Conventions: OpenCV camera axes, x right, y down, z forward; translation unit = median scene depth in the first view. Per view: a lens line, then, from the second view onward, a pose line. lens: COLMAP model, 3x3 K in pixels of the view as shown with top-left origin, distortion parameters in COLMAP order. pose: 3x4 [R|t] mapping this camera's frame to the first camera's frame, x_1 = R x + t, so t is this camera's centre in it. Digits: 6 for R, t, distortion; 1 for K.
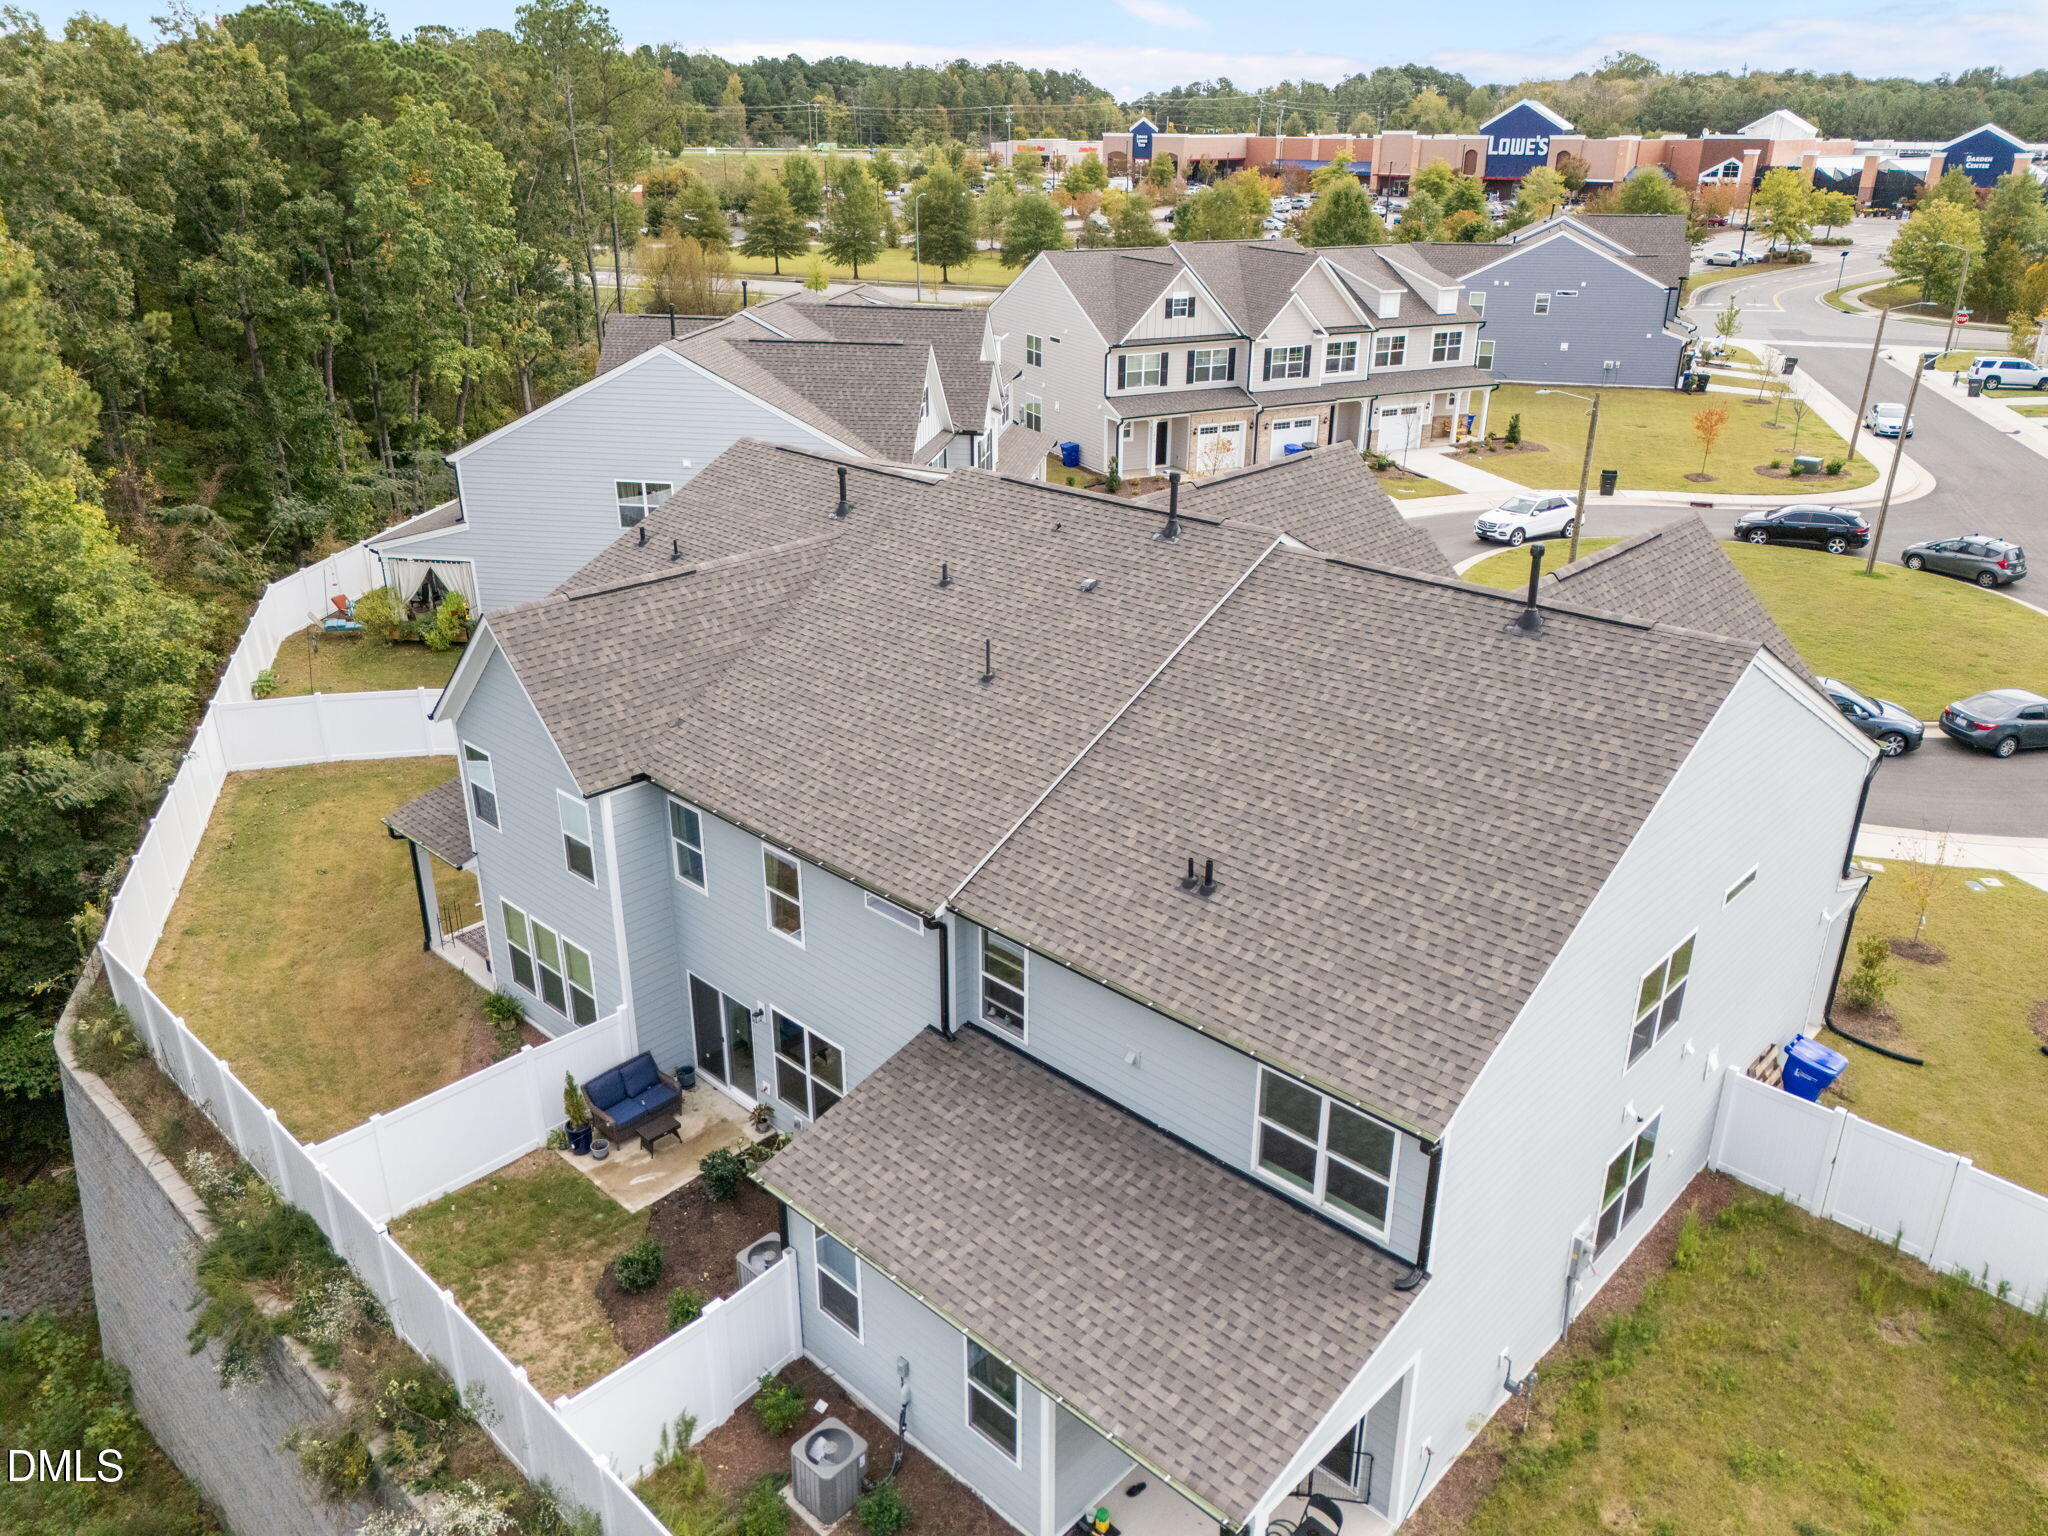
lens RADIAL K [[1504.6, 0, 1029.9], [0, 1504.6, 759.8], [0, 0, 1]] dist [0.088237, -0.090240]
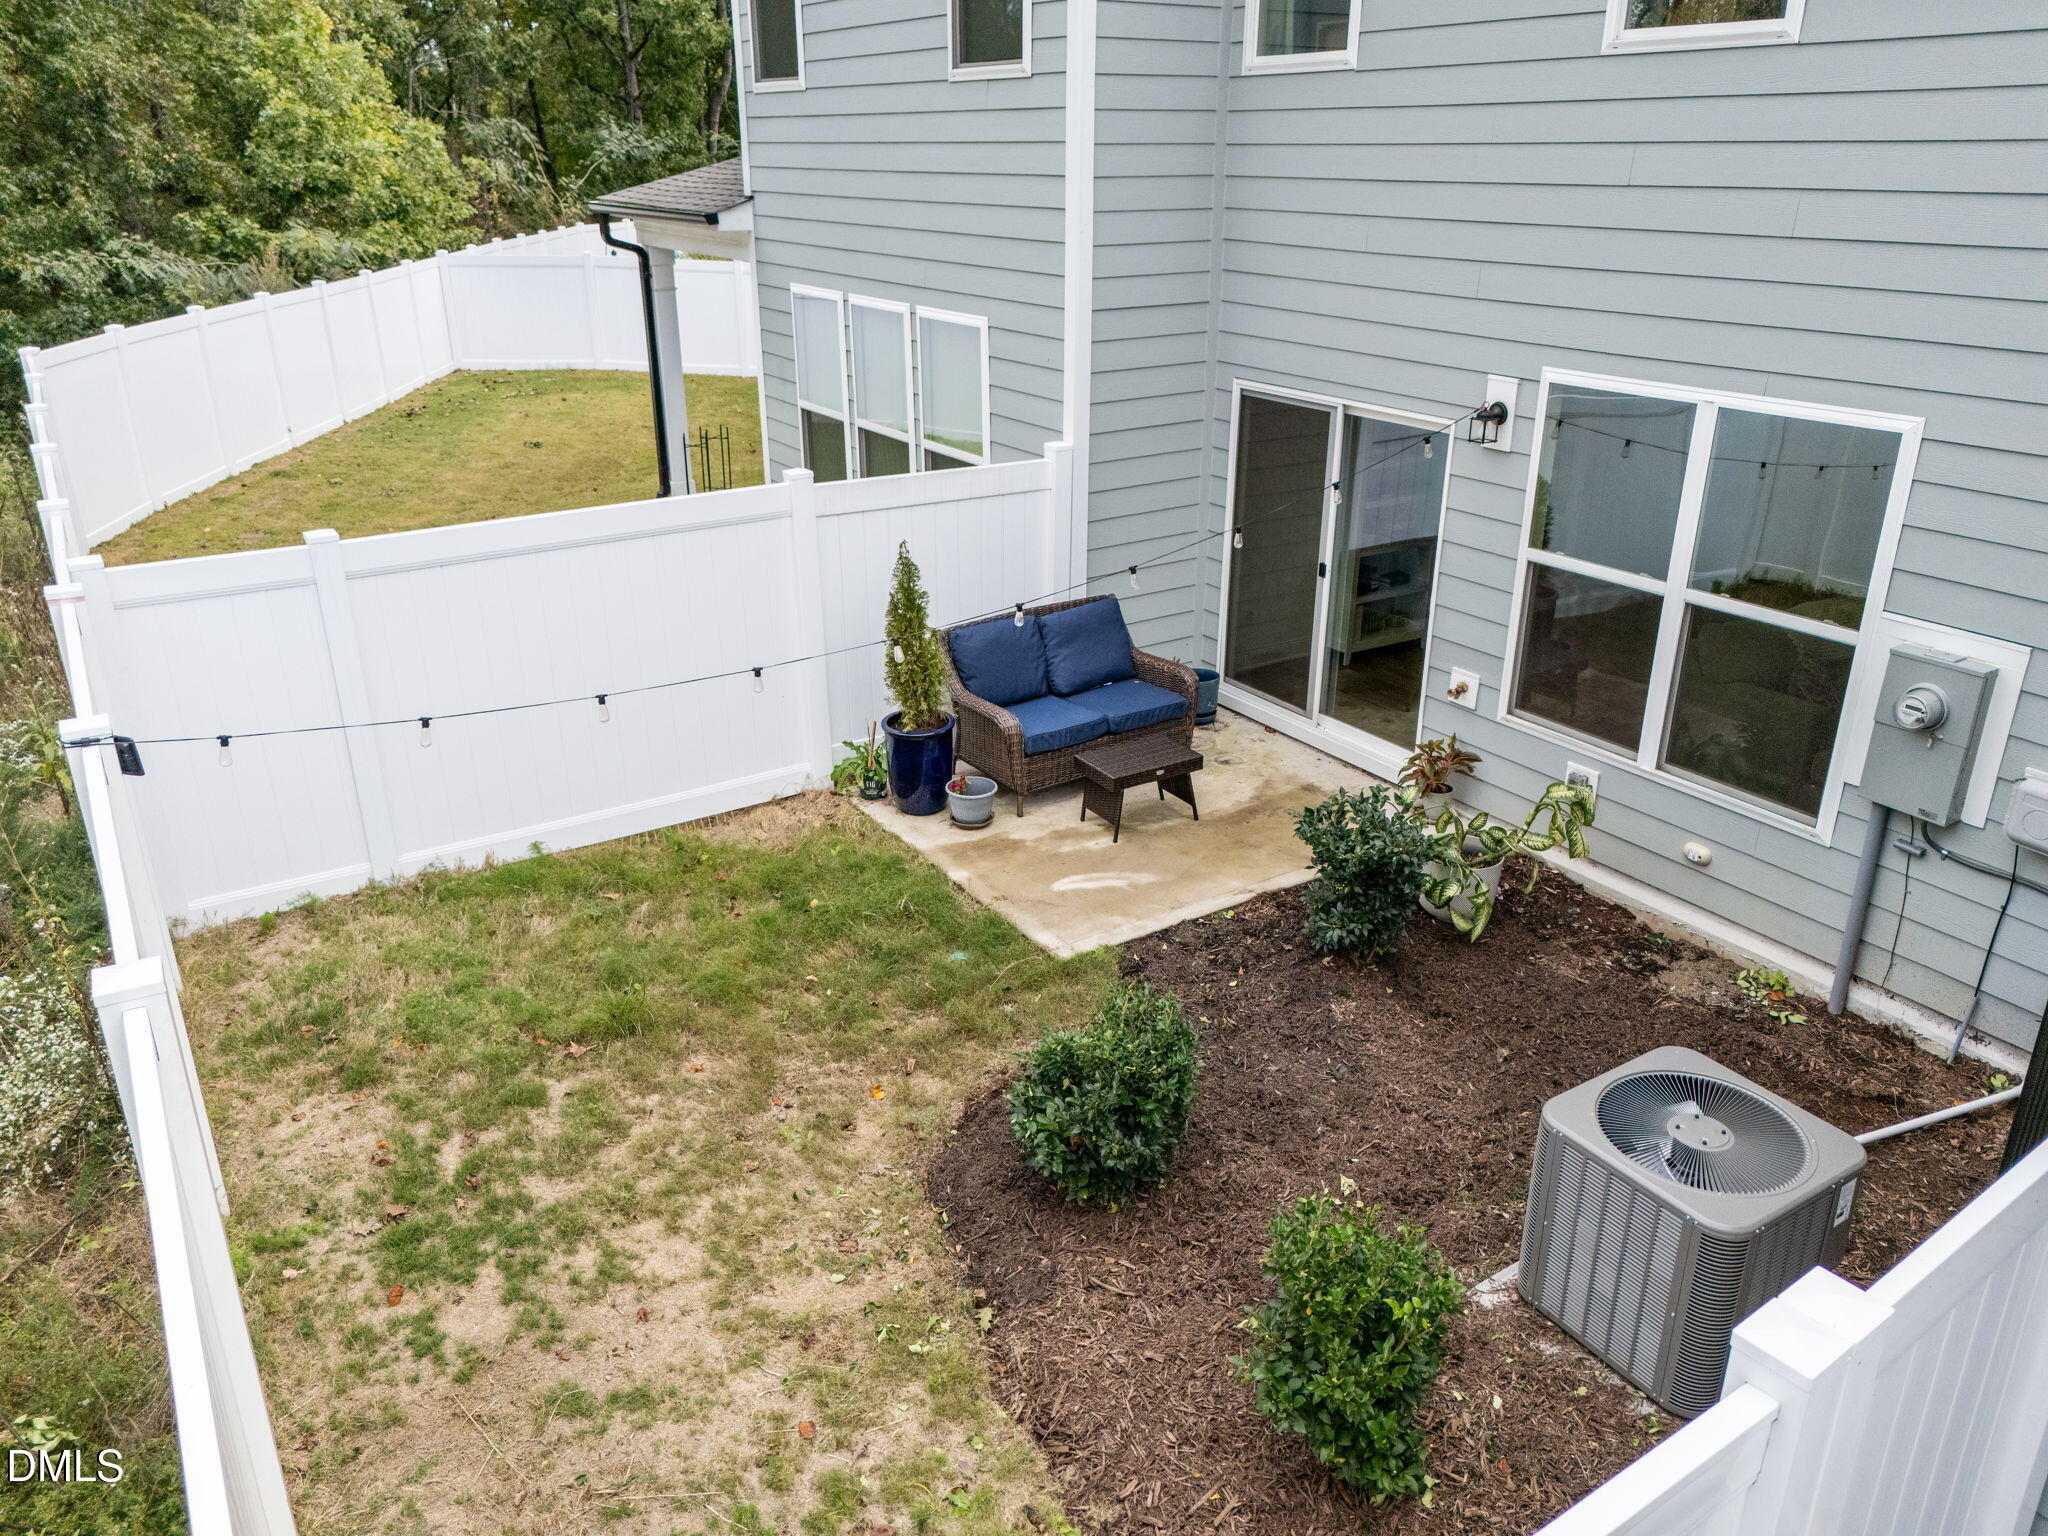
lens RADIAL K [[1504.6, 0, 1029.9], [0, 1504.6, 759.8], [0, 0, 1]] dist [0.088237, -0.090240]
pose [[0.969589, 0.090178, -0.227519, -0.190654], [-0.094131, 0.995538, -0.006561, 0.245866], [0.225912, 0.027778, 0.973752, 0.663303]]
